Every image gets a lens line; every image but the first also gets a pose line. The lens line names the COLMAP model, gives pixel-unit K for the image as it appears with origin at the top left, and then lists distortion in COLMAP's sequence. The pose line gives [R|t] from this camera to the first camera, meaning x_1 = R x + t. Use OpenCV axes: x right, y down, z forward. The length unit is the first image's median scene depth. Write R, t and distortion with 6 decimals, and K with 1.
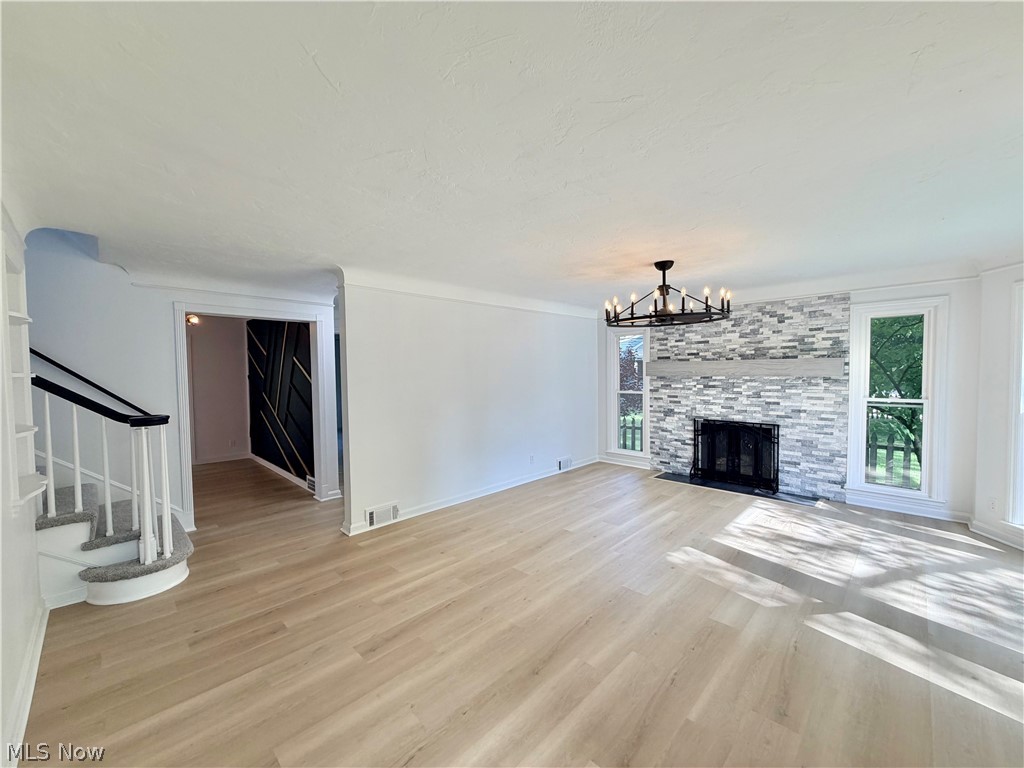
lens RADIAL K [[407.7, 0, 510.3], [0, 407.7, 387.0], [0, 0, 1]] dist [-0.000916, -0.000143]
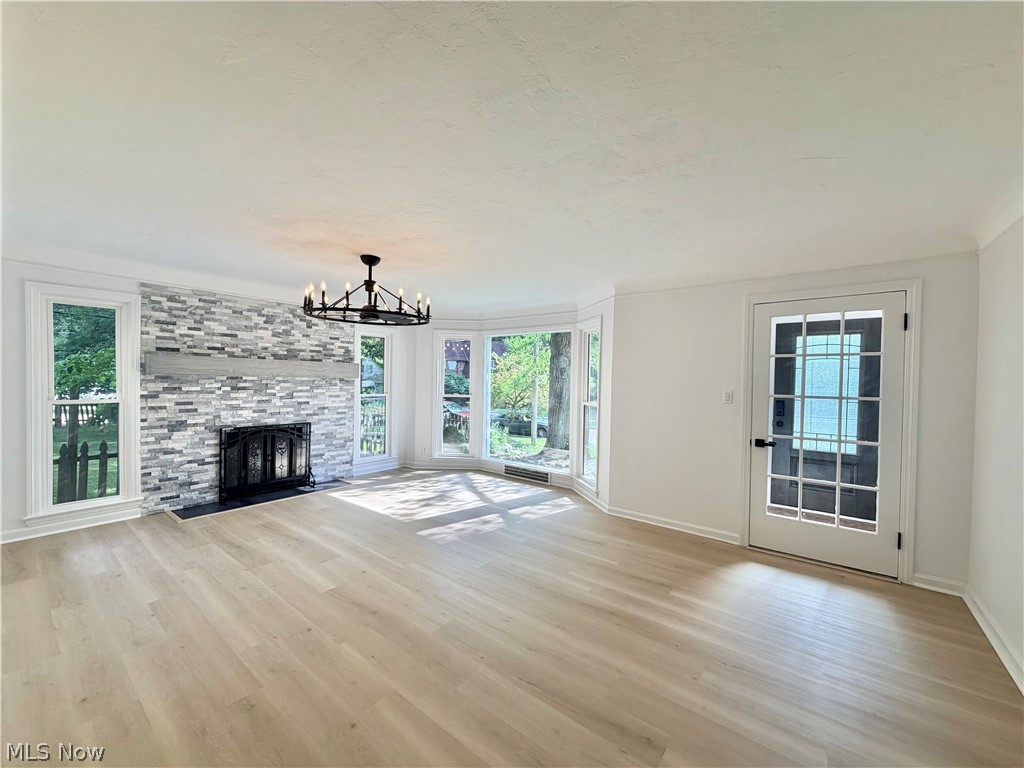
lens RADIAL K [[407.7, 0, 510.3], [0, 407.7, 384.6], [0, 0, 1]] dist [-0.000916, -0.000143]
pose [[-0.106668, -0.008533, 0.994258, -0.448094], [0.017556, 0.999791, 0.010464, -0.008945], [-0.994140, 0.018571, -0.106496, 0.563899]]
